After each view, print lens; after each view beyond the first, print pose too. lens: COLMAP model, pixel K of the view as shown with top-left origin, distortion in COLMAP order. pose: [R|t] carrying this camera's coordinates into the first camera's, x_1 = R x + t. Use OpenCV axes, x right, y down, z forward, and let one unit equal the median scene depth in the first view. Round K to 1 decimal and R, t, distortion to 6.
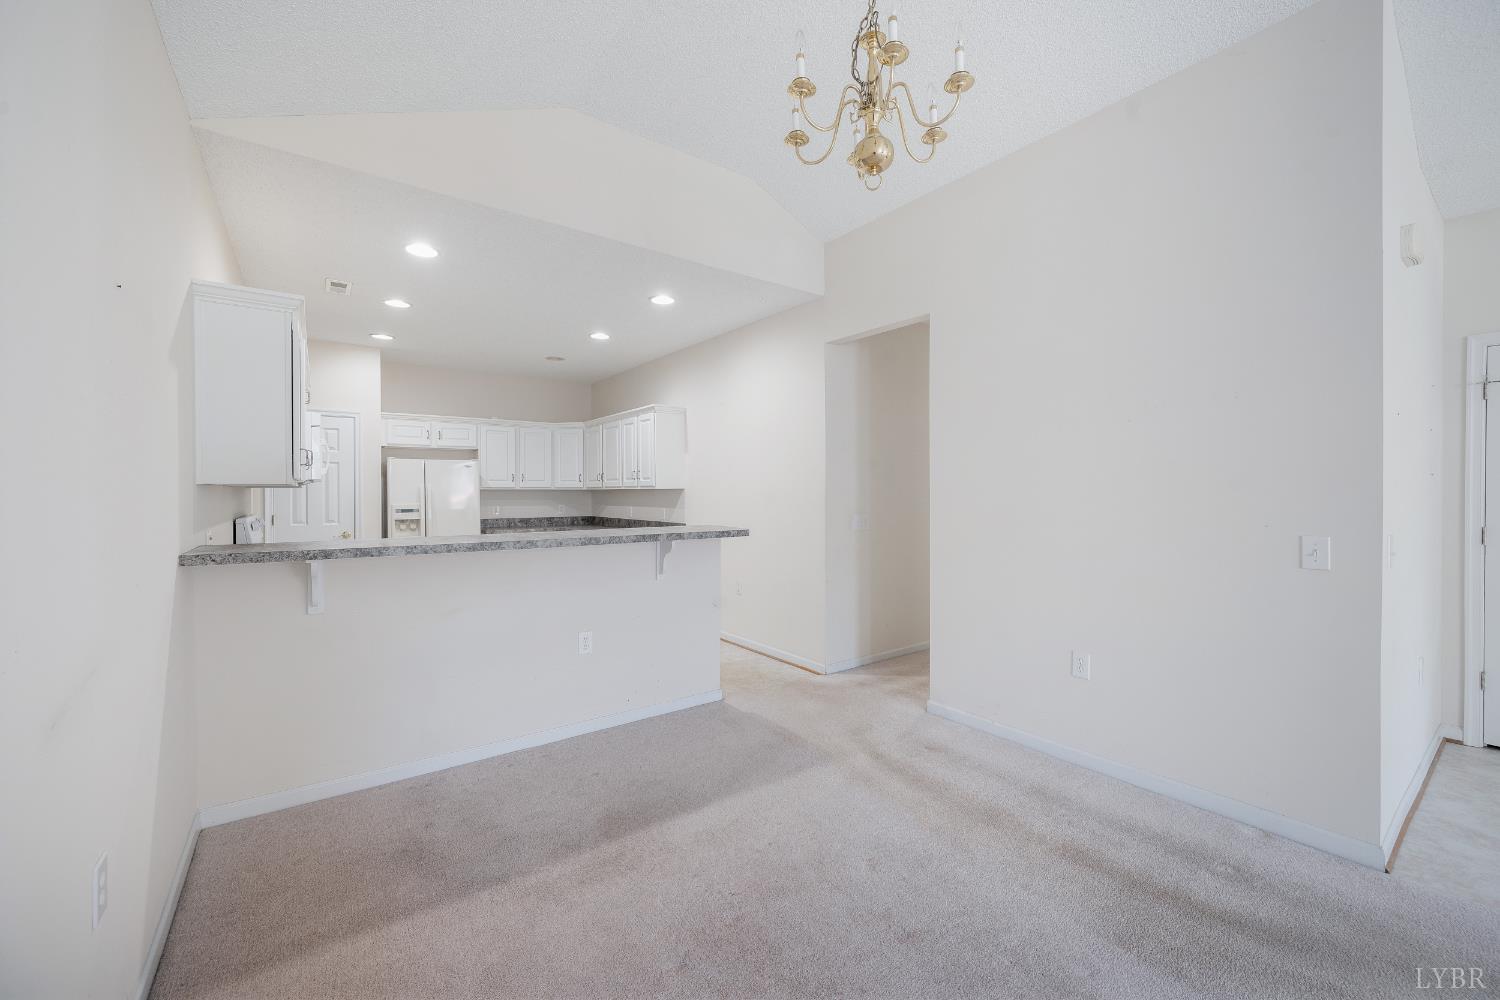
lens RADIAL K [[594.8, 0, 755.2], [0, 594.8, 495.5], [0, 0, 1]] dist [0.000324, -0.000093]
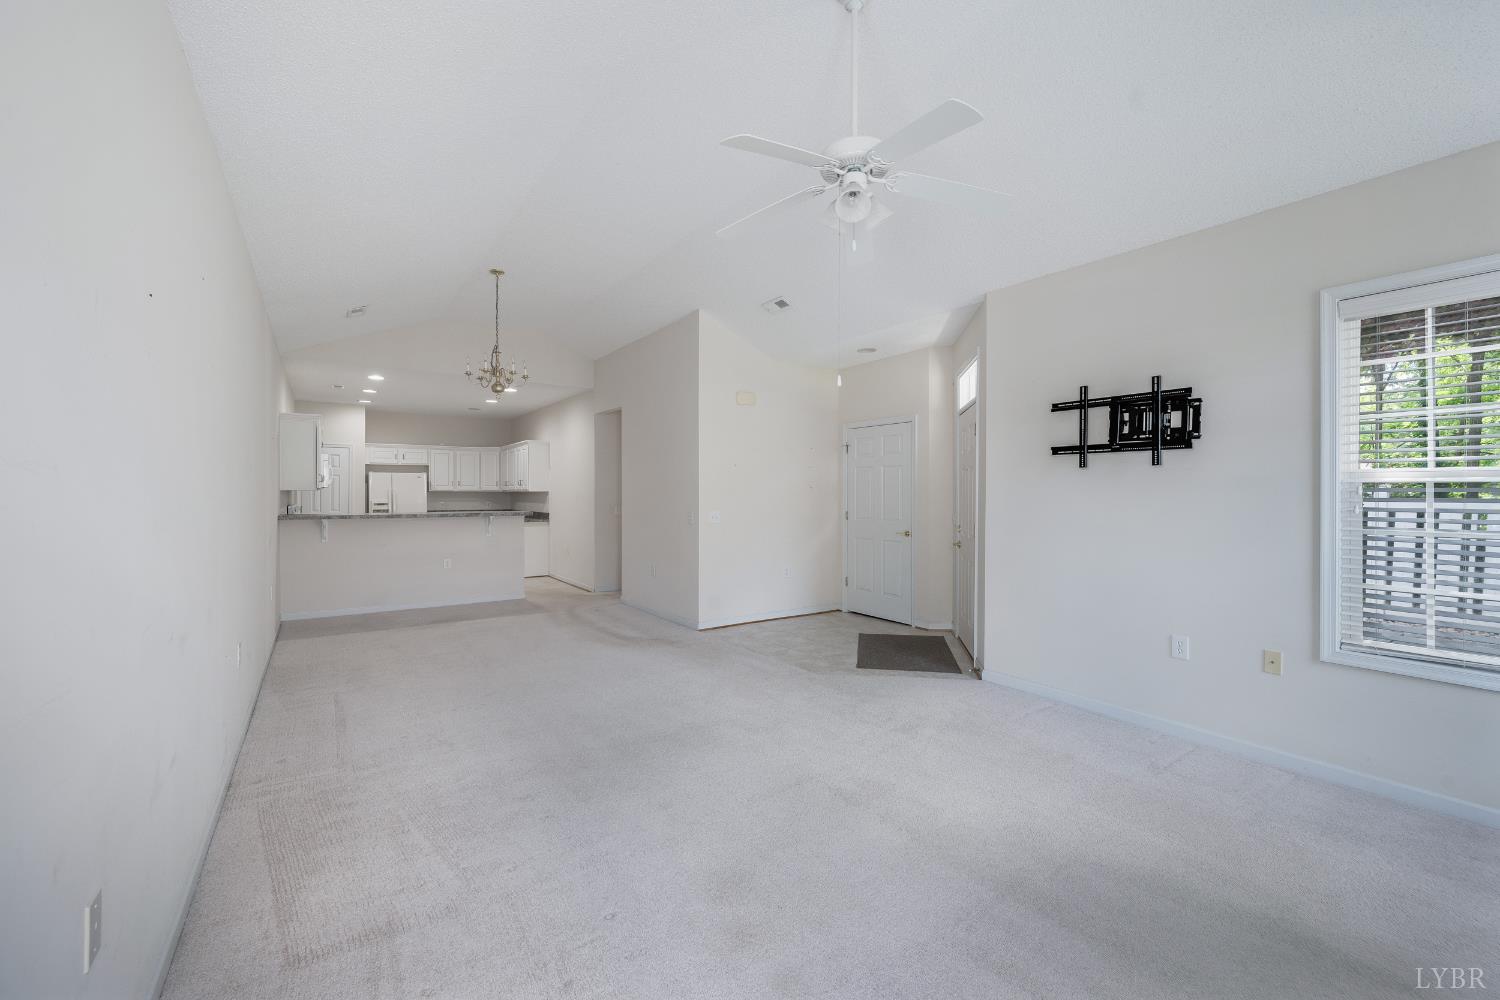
lens RADIAL K [[610.0, 0, 747.5], [0, 610.0, 494.5], [0, 0, 1]] dist [0.000017, 0.000074]
pose [[0.999403, 0.004677, -0.034223, 0.478776], [-0.004878, 0.999971, -0.005797, 0.003743], [0.034194, 0.005960, 0.999397, -0.639686]]
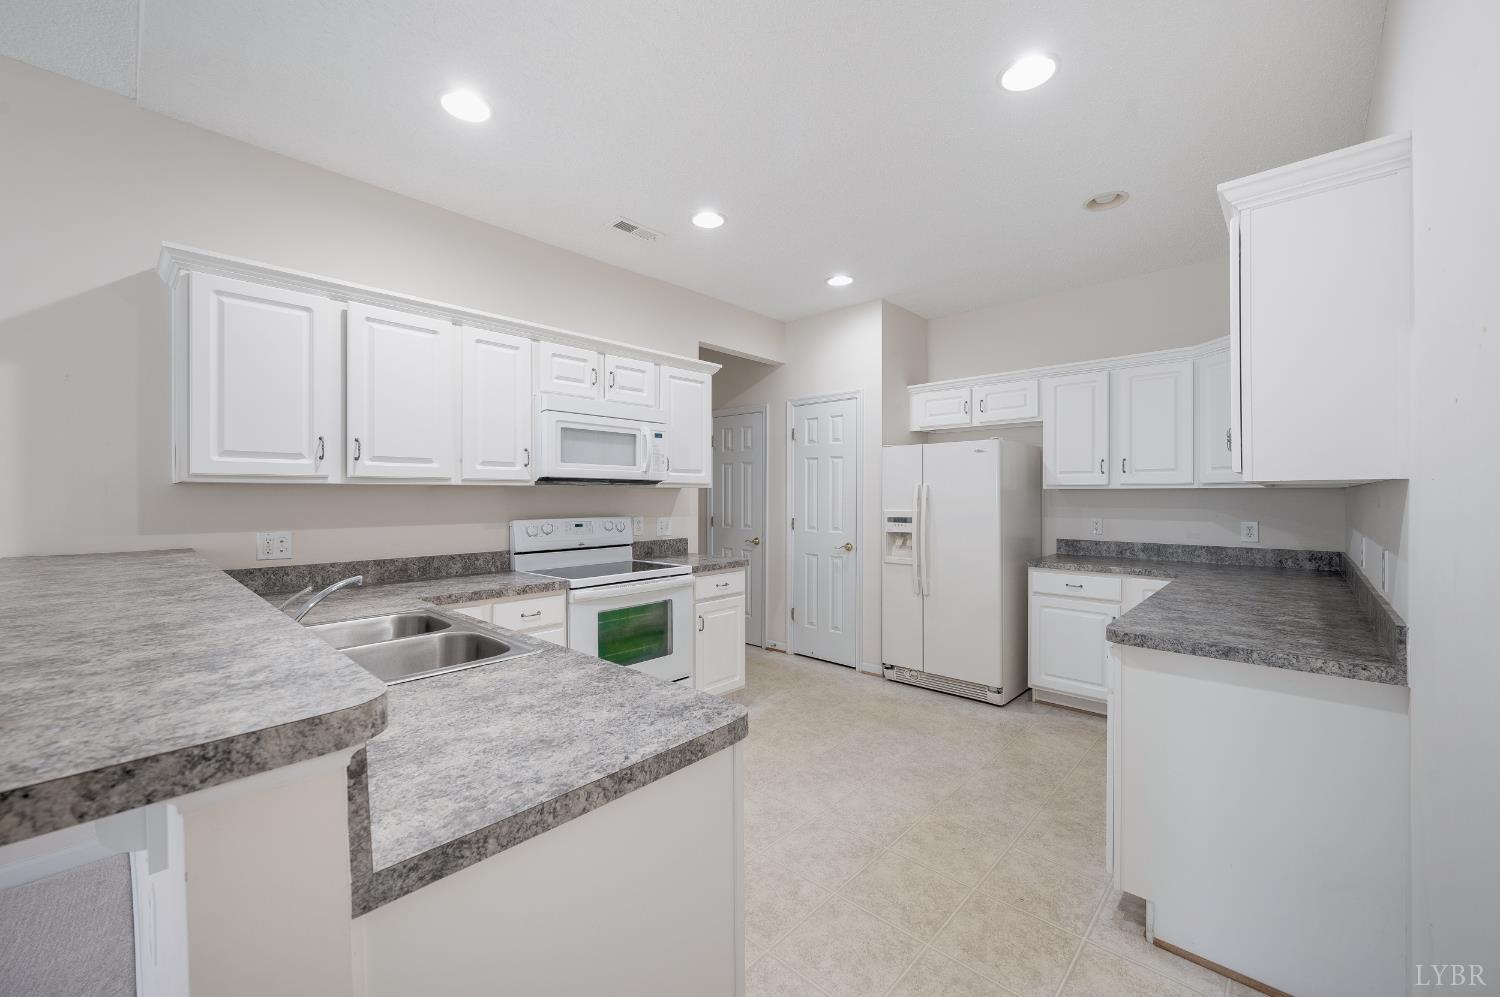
lens RADIAL K [[594.8, 0, 755.2], [0, 594.8, 494.0], [0, 0, 1]] dist [0.000324, -0.000093]
pose [[0.179936, 0.001205, -0.983677, 0.068265], [-0.008358, 0.999965, -0.000304, -0.002952], [0.983643, 0.008276, 0.179940, 0.711448]]
